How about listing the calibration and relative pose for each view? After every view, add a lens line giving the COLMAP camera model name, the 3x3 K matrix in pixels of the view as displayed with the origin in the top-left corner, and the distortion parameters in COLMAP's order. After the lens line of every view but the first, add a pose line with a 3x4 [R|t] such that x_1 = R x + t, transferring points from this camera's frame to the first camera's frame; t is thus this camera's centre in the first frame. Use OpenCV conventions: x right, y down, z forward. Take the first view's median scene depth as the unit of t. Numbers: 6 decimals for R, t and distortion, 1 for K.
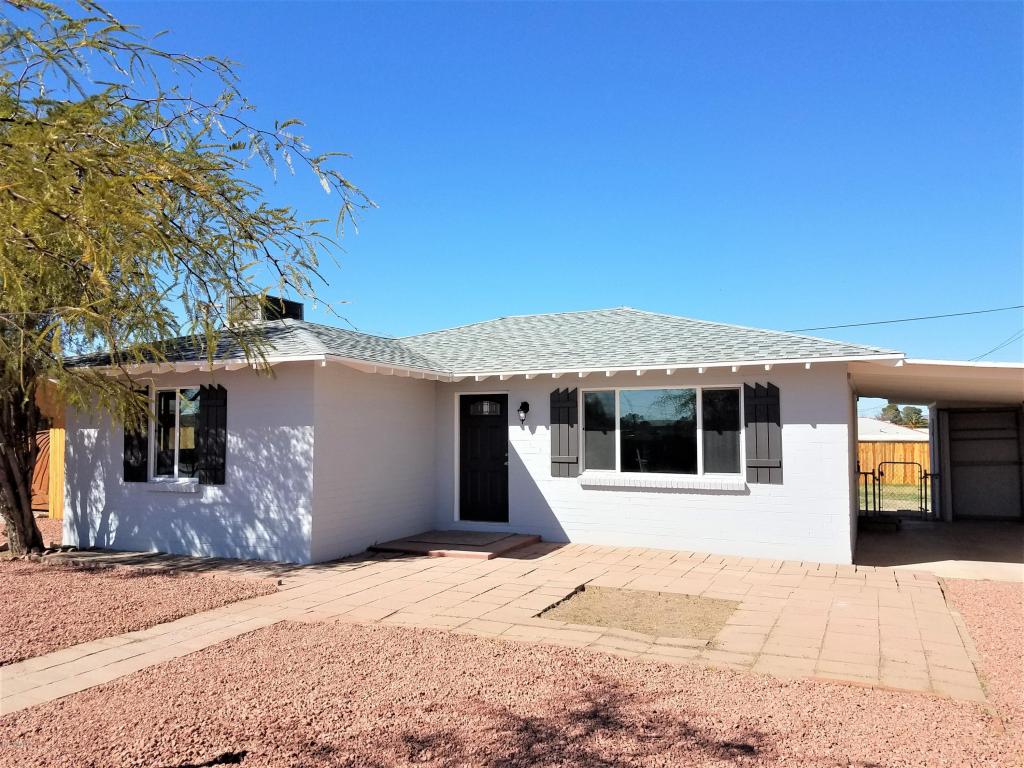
lens RADIAL K [[789.1, 0, 500.9], [0, 789.1, 398.3], [0, 0, 1]] dist [0.302204, -0.592133]
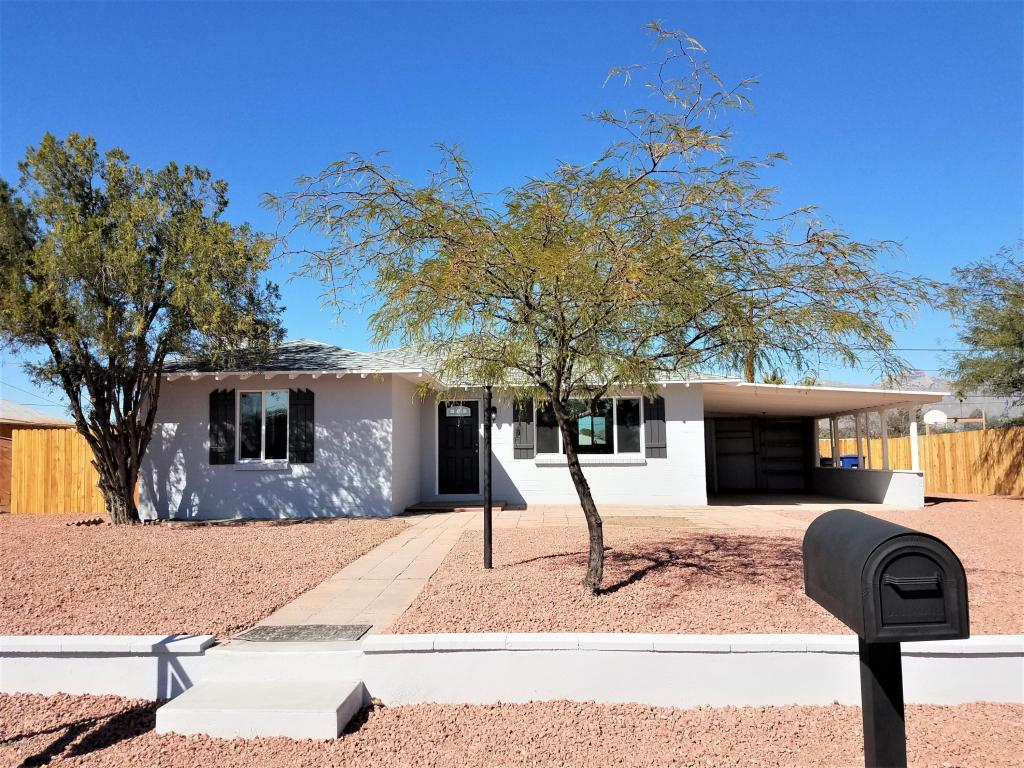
lens RADIAL K [[795.6, 0, 508.9], [0, 795.6, 387.5], [0, 0, 1]] dist [0.203051, -0.305300]
pose [[0.930087, 0.022082, 0.366676, -0.517876], [-0.006694, 0.999045, -0.043185, 0.035607], [-0.367279, 0.037711, 0.929346, -0.359293]]
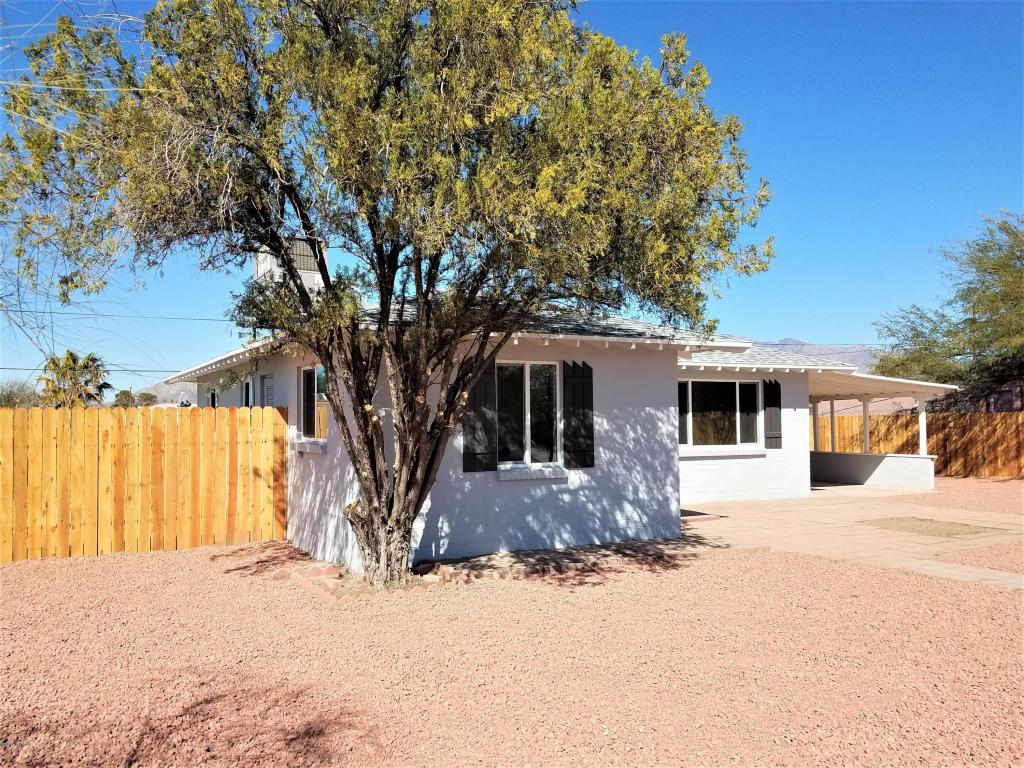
lens RADIAL K [[802.9, 0, 494.2], [0, 802.9, 401.5], [0, 0, 1]] dist [0.295955, -0.593486]
pose [[0.592290, 0.012867, 0.805622, -1.149046], [-0.037436, 0.999232, 0.011564, 0.021023], [-0.804855, -0.037009, 0.592317, 0.522243]]
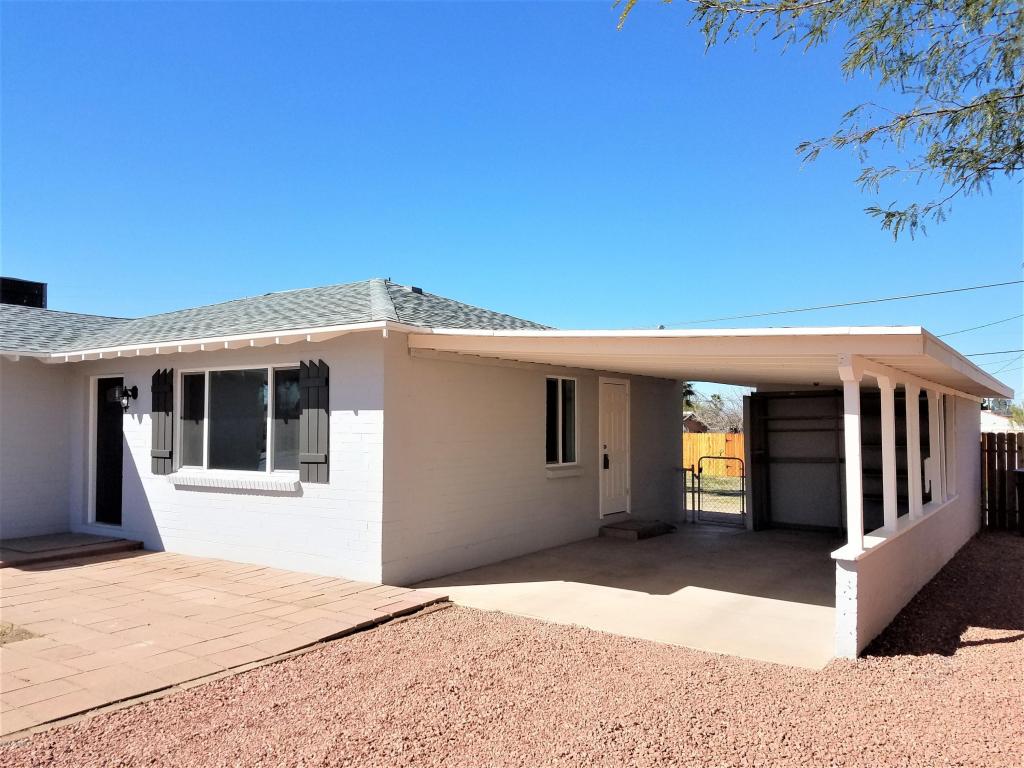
lens RADIAL K [[789.1, 0, 500.9], [0, 789.1, 398.3], [0, 0, 1]] dist [0.302204, -0.592133]
pose [[0.983403, -0.002715, -0.181413, 0.647783], [0.004992, 0.999914, 0.012095, 0.010633], [0.181365, -0.012800, 0.983333, 0.235033]]
